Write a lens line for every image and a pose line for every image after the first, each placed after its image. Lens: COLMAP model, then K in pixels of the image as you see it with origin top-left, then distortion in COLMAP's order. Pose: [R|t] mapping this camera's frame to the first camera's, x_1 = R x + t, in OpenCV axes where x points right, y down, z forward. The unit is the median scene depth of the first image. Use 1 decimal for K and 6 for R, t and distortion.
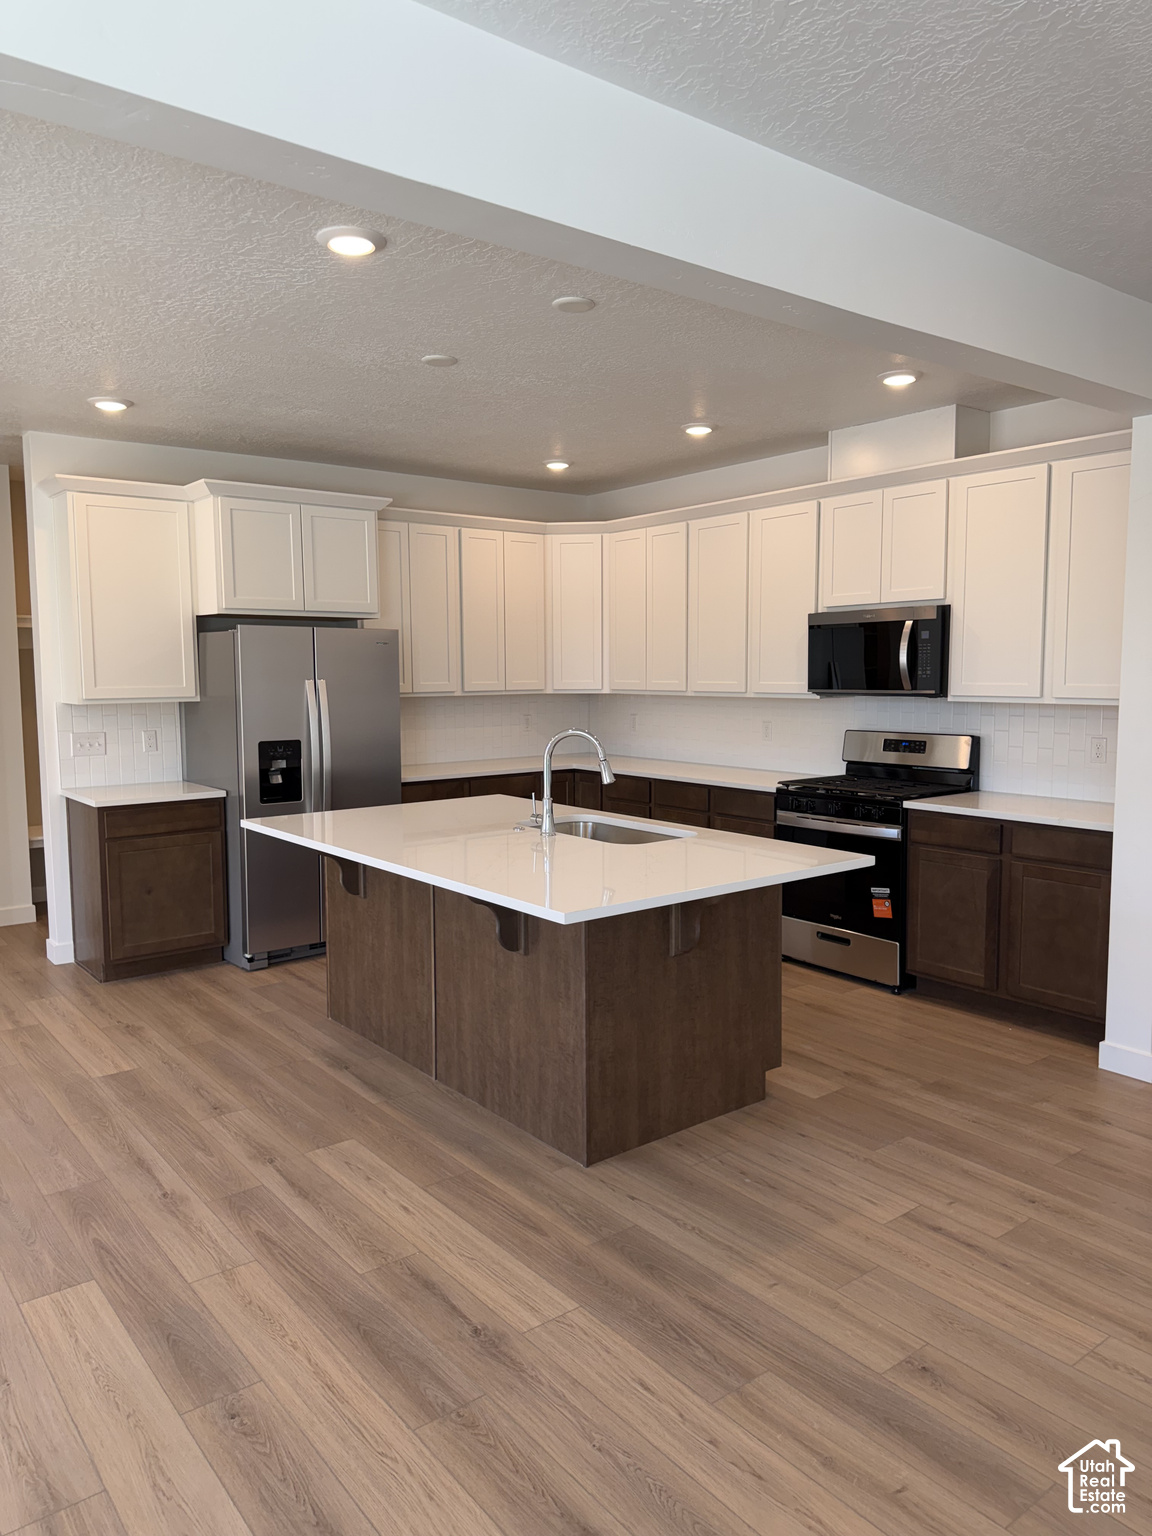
lens RADIAL K [[1079.2, 0, 575.4], [0, 1079.2, 768.4], [0, 0, 1]] dist [0.018917, -0.021889]
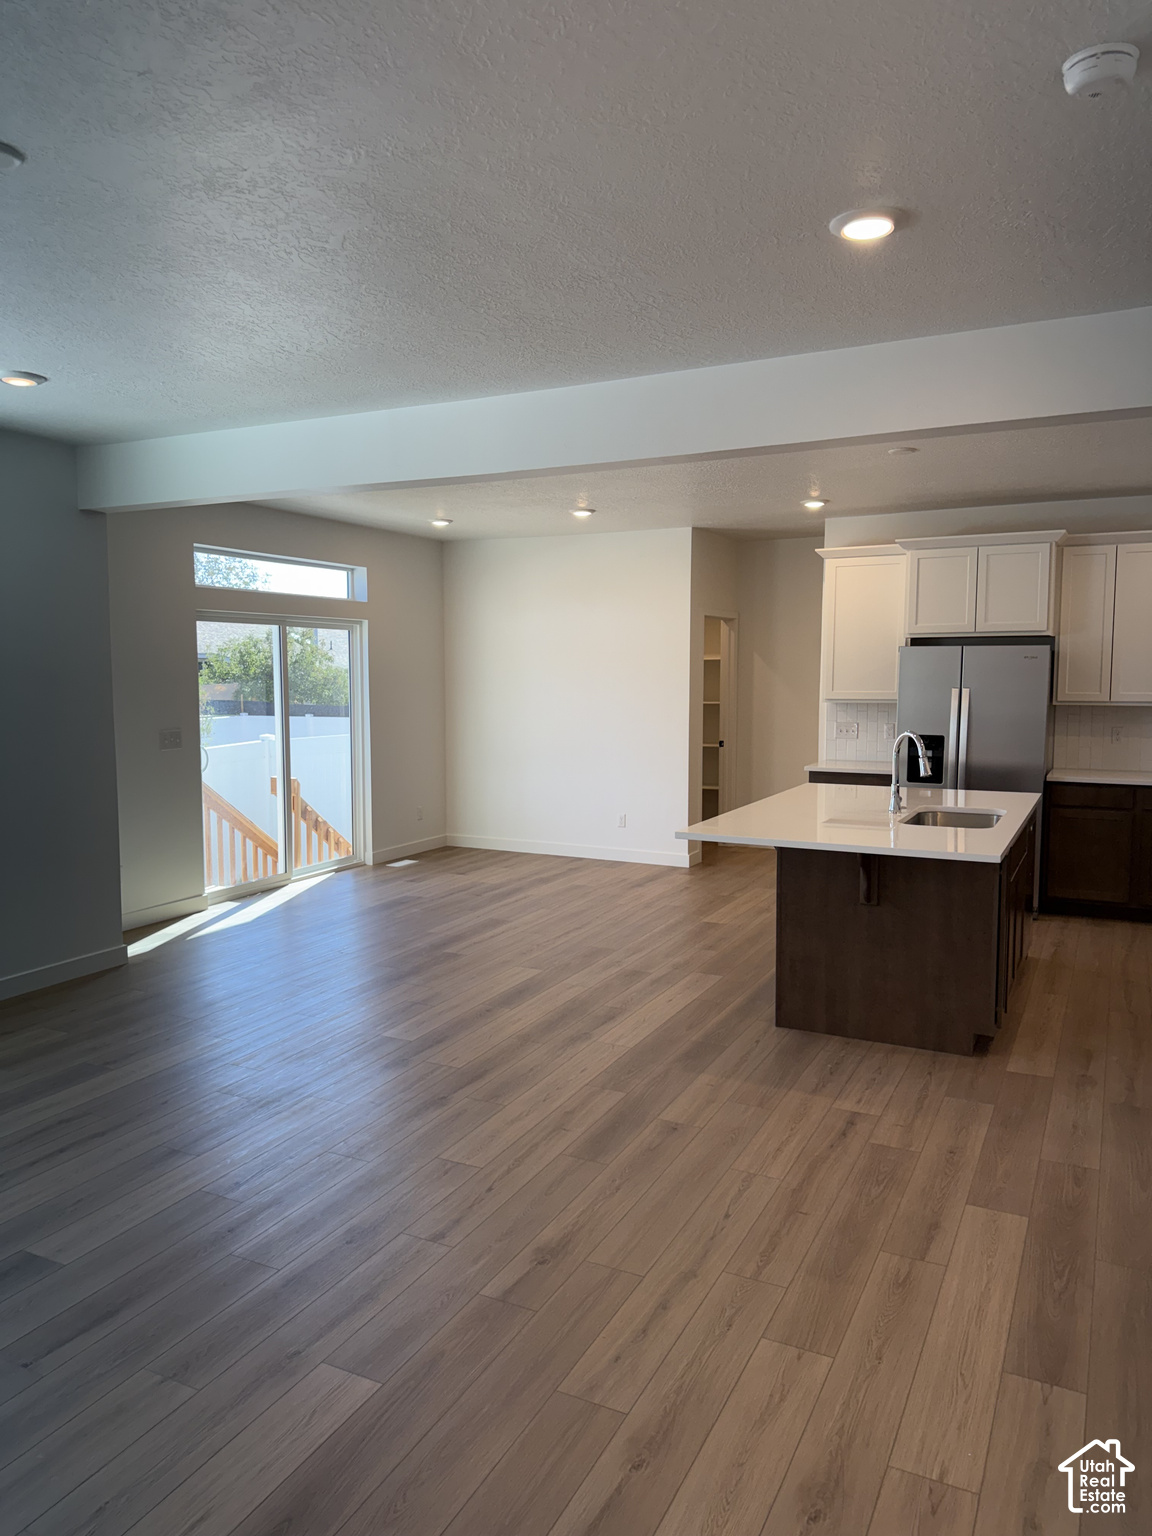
lens RADIAL K [[1079.2, 0, 570.1], [0, 1079.2, 767.7], [0, 0, 1]] dist [0.018917, -0.021889]
pose [[0.415142, 0.086553, -0.905630, 1.220684], [-0.090576, 0.994450, 0.053522, -0.028932], [0.905236, 0.059809, 0.420678, 0.125306]]
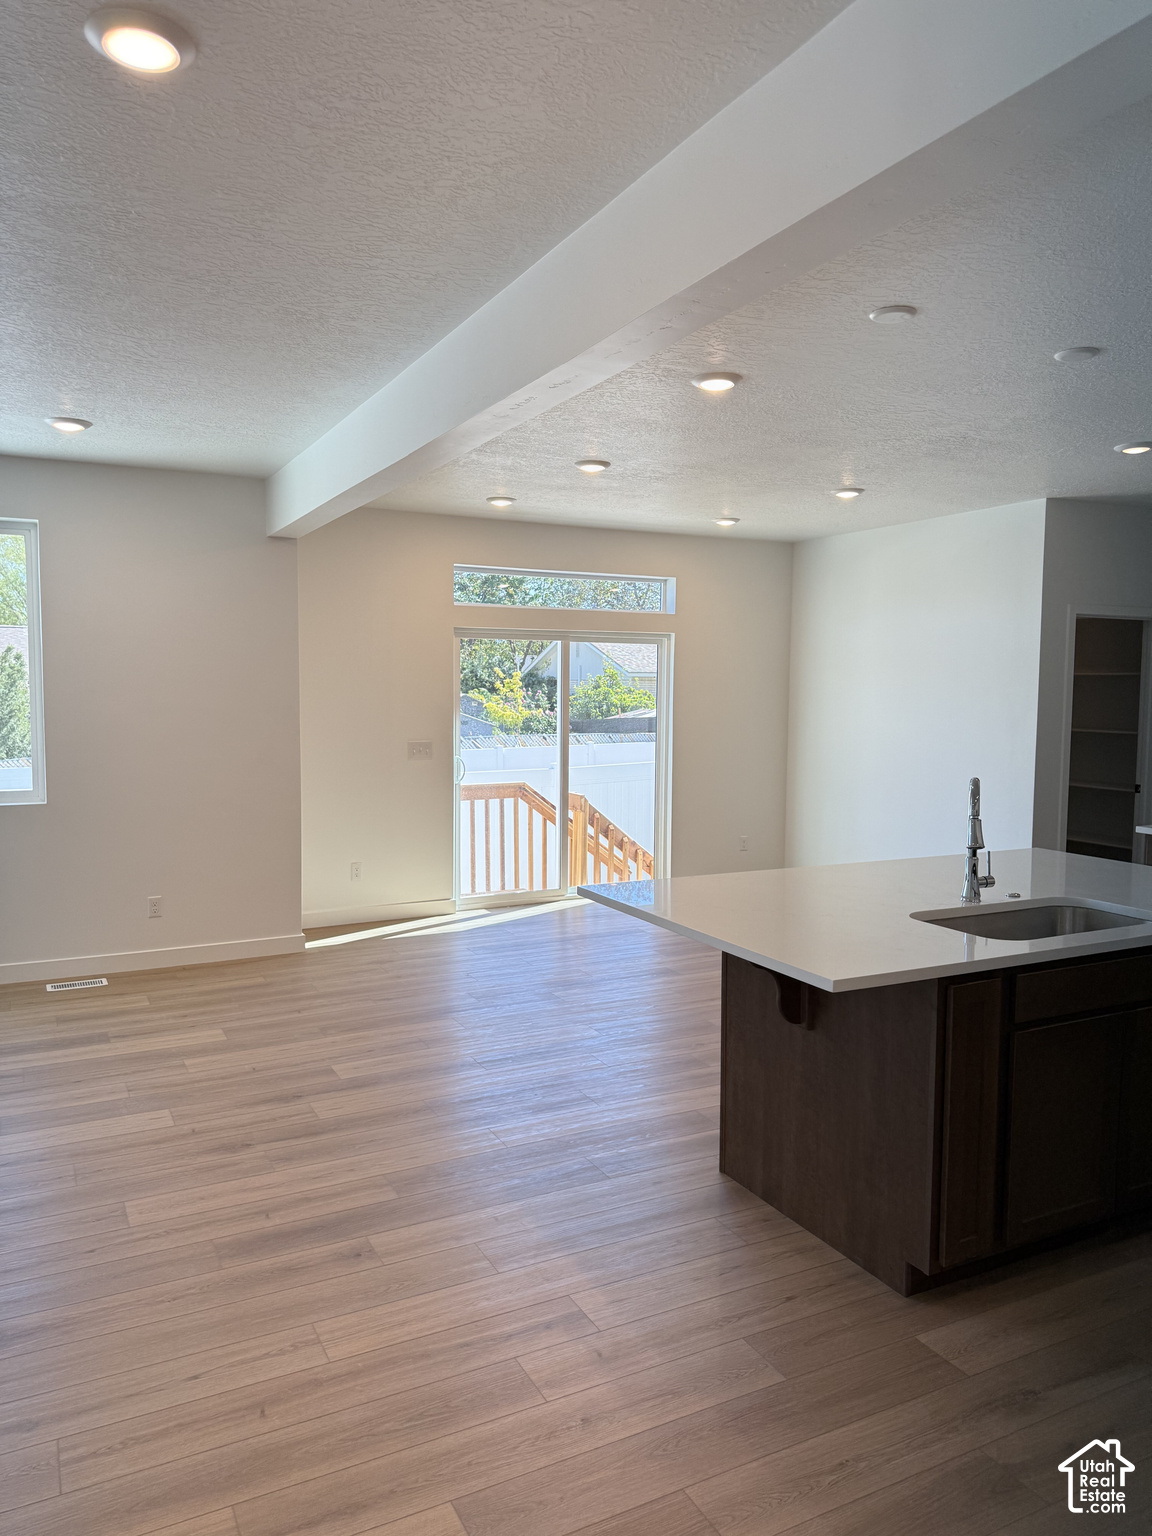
lens RADIAL K [[1079.2, 0, 547.8], [0, 1079.2, 783.3], [0, 0, 1]] dist [0.018917, -0.021889]
pose [[-0.204647, 0.089032, -0.974778, 1.082496], [-0.099664, 0.988784, 0.111235, -0.110664], [0.973749, 0.119914, -0.193478, 1.036454]]
